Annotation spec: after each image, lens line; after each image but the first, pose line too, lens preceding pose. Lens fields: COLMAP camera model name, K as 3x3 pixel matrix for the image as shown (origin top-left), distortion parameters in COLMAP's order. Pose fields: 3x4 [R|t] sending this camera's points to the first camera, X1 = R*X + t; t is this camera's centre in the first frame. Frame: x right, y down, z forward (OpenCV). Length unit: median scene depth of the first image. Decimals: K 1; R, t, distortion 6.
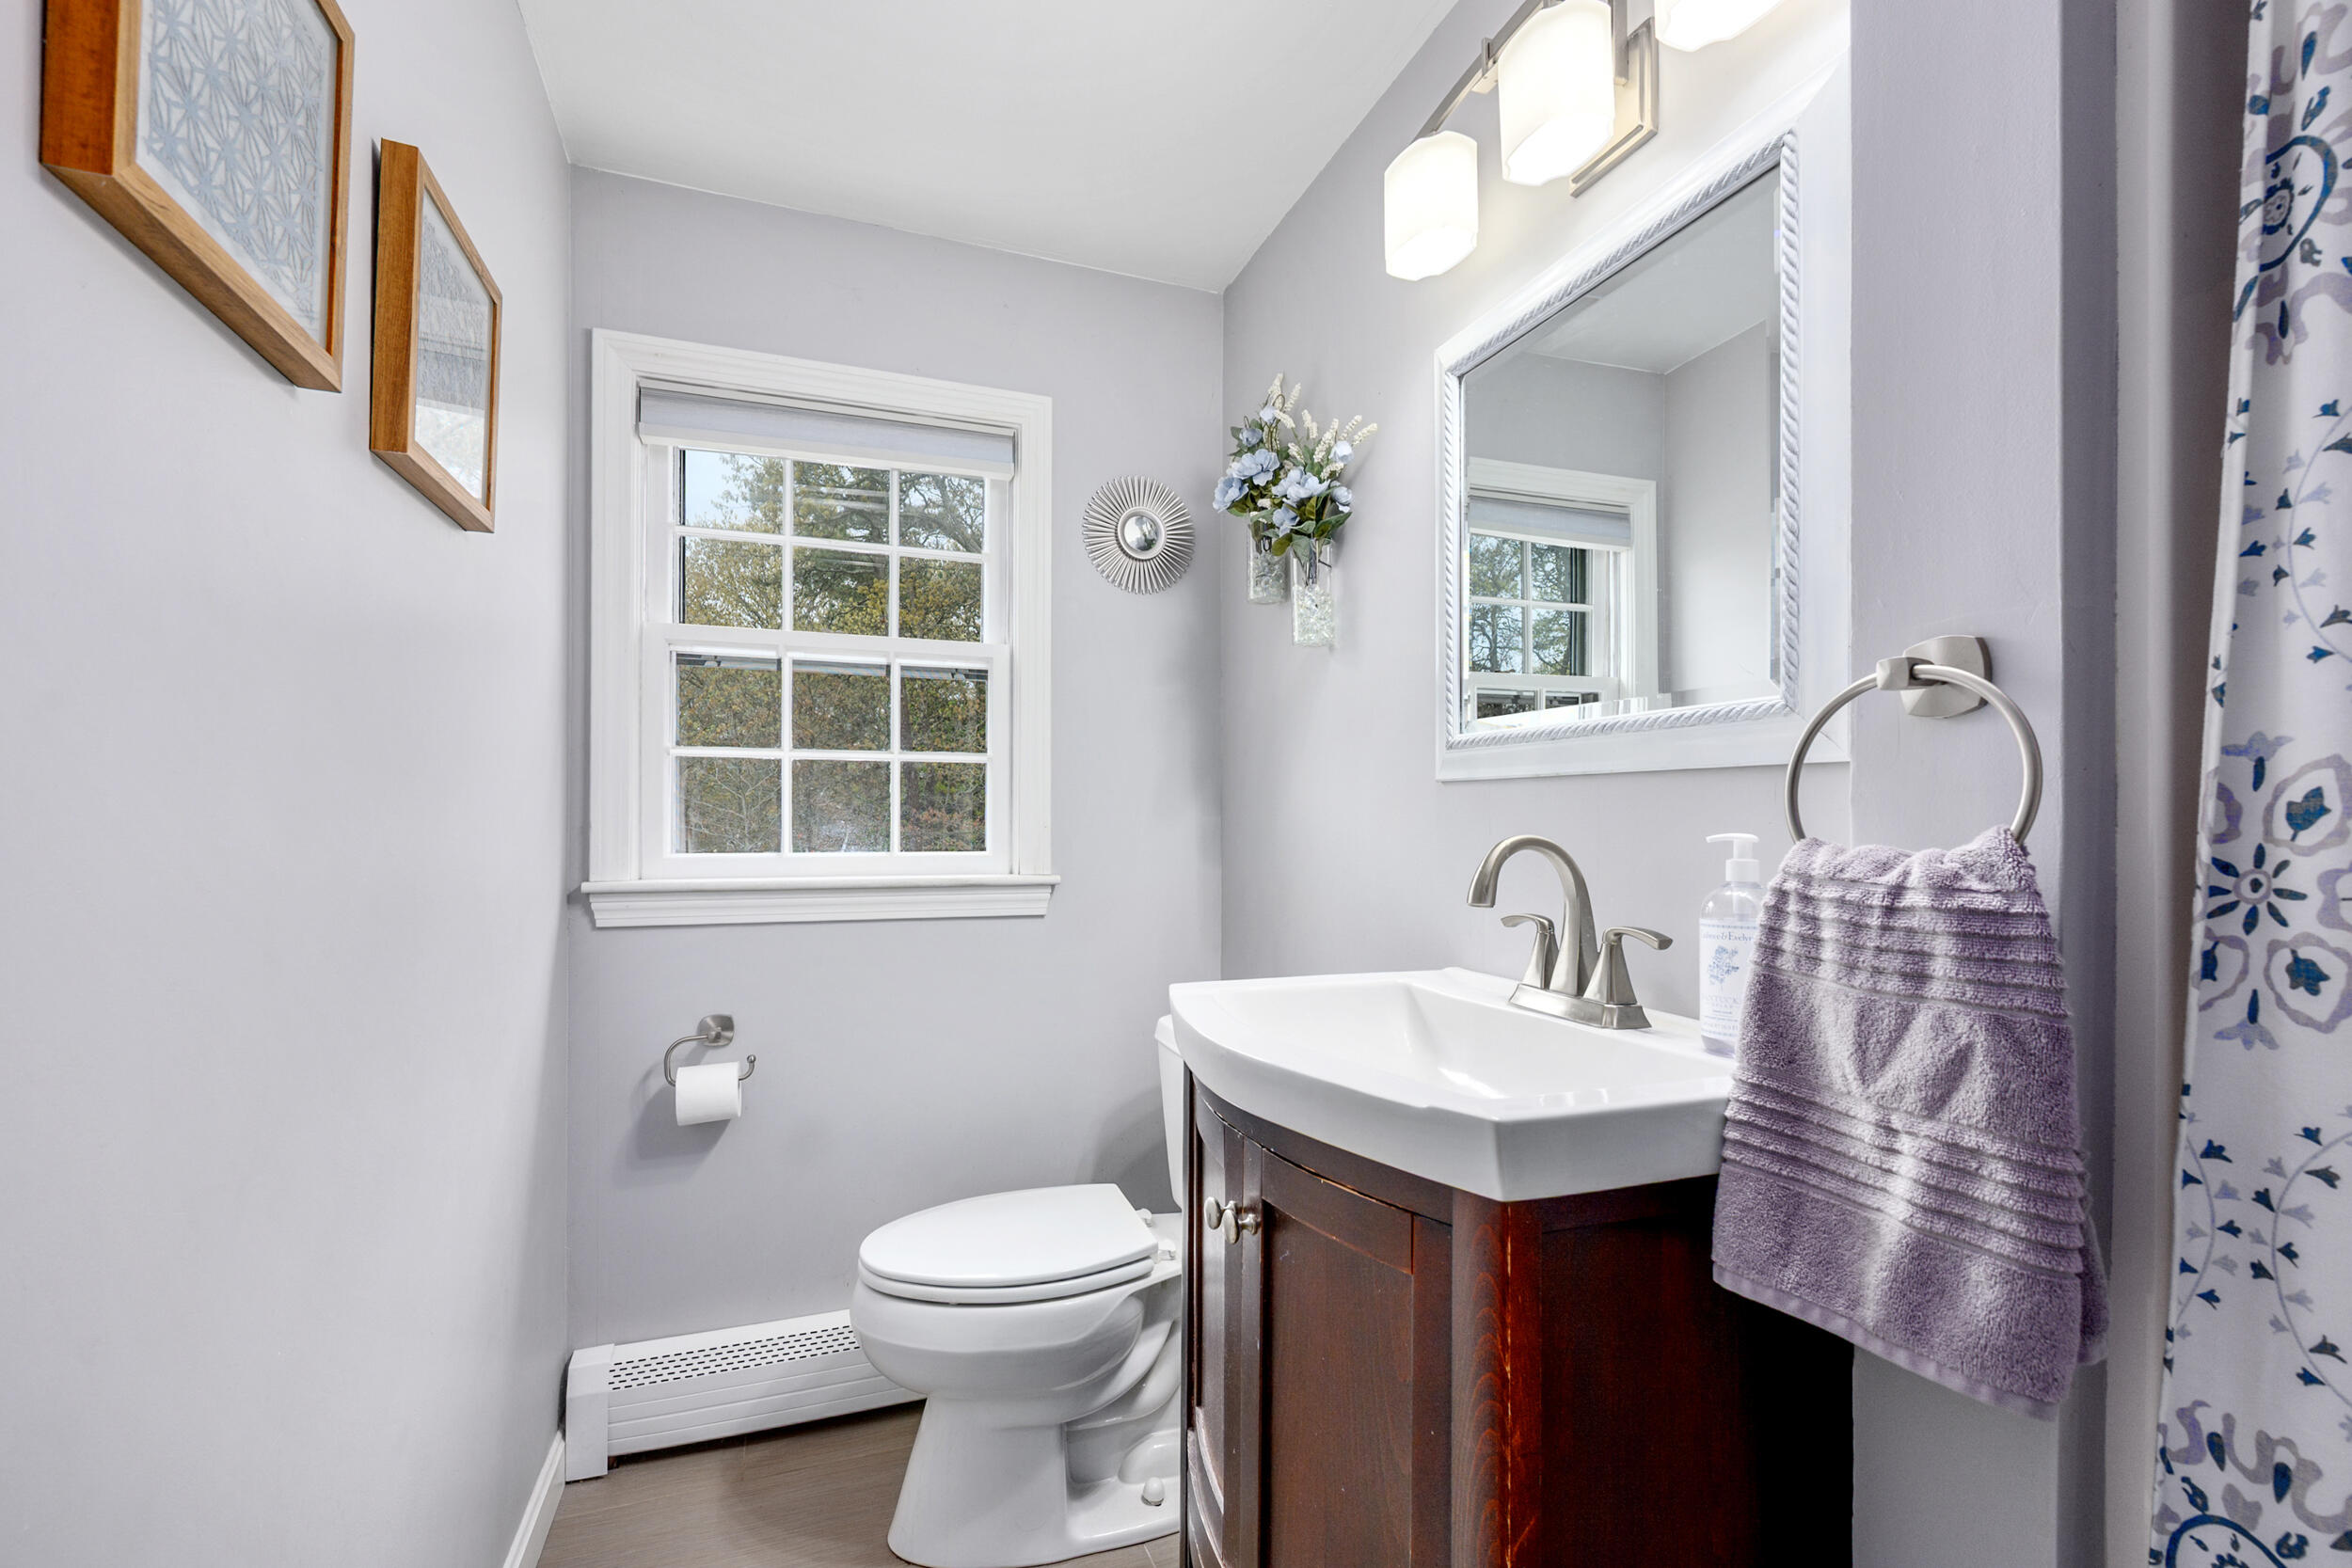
lens RADIAL K [[1046.7, 0, 1176.0], [0, 1046.7, 784.0], [0, 0, 1]] dist [0.018878, 0.000131]
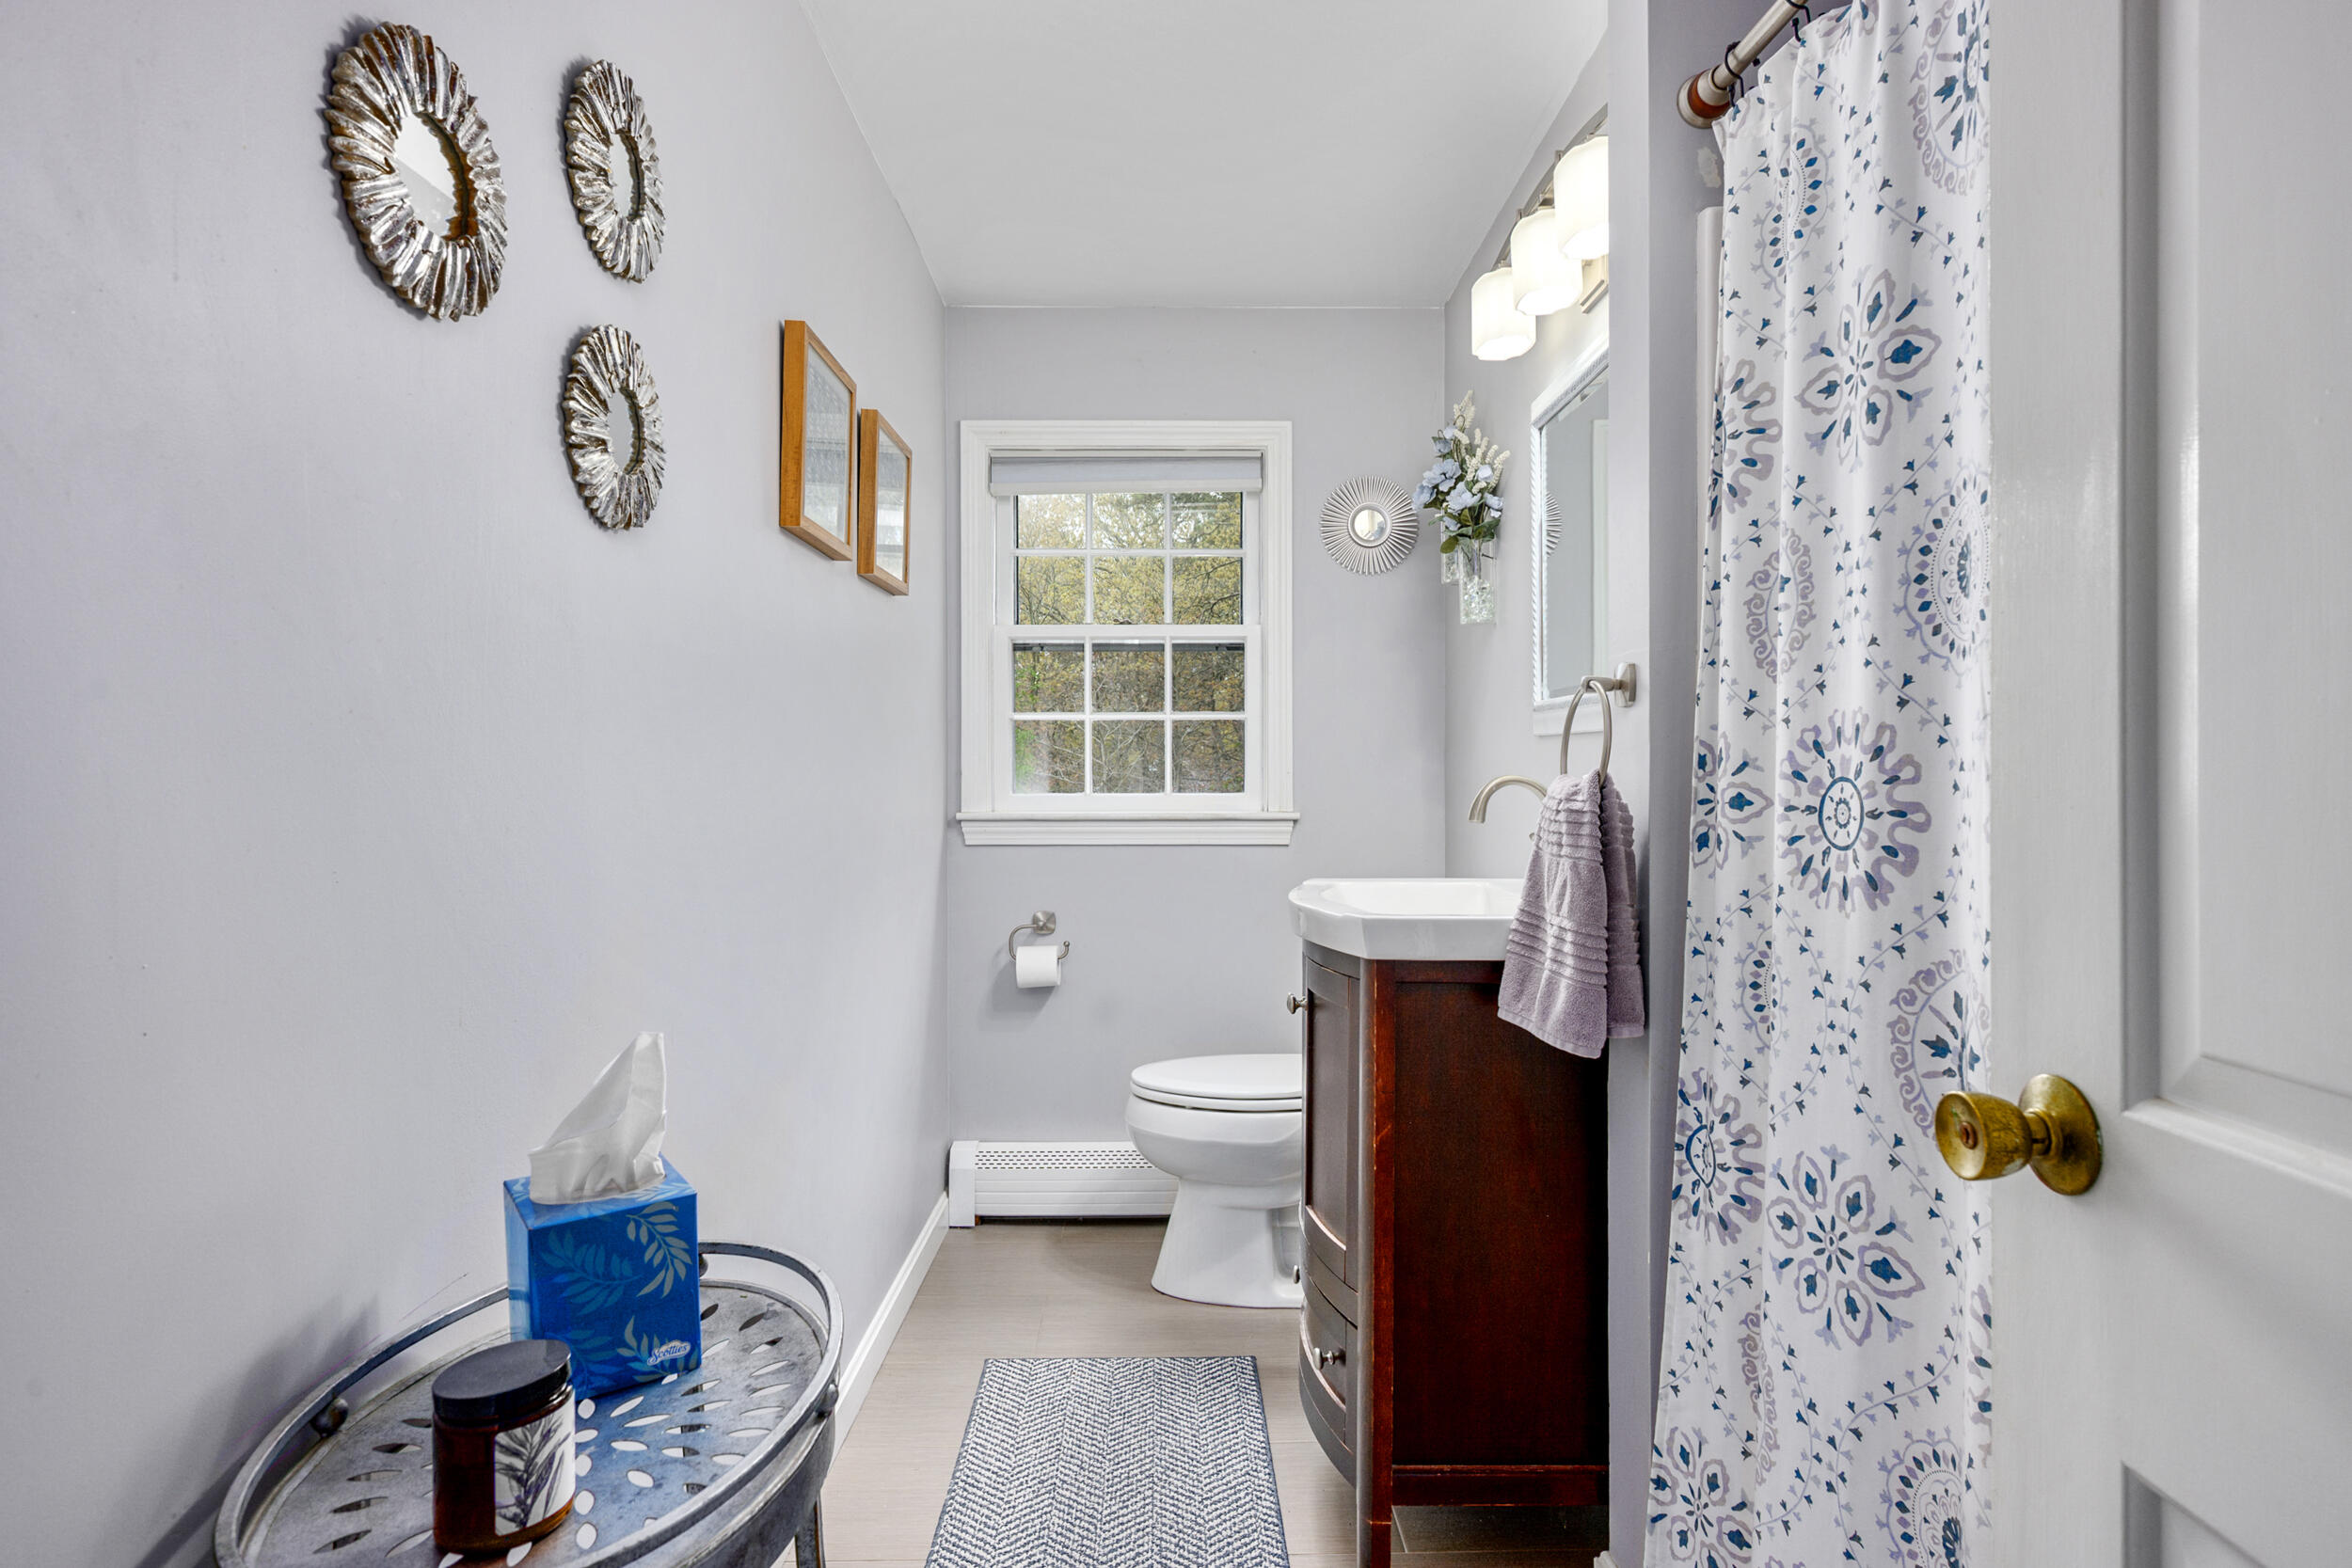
lens RADIAL K [[1228.3, 0, 1177.3], [0, 1228.3, 728.8], [0, 0, 1]] dist [0.000819, 0.000002]
pose [[0.942961, -0.003680, -0.332884, 0.268071], [0.003749, 0.999993, -0.000435, -0.010276], [0.332883, -0.000837, 0.942968, -0.457886]]
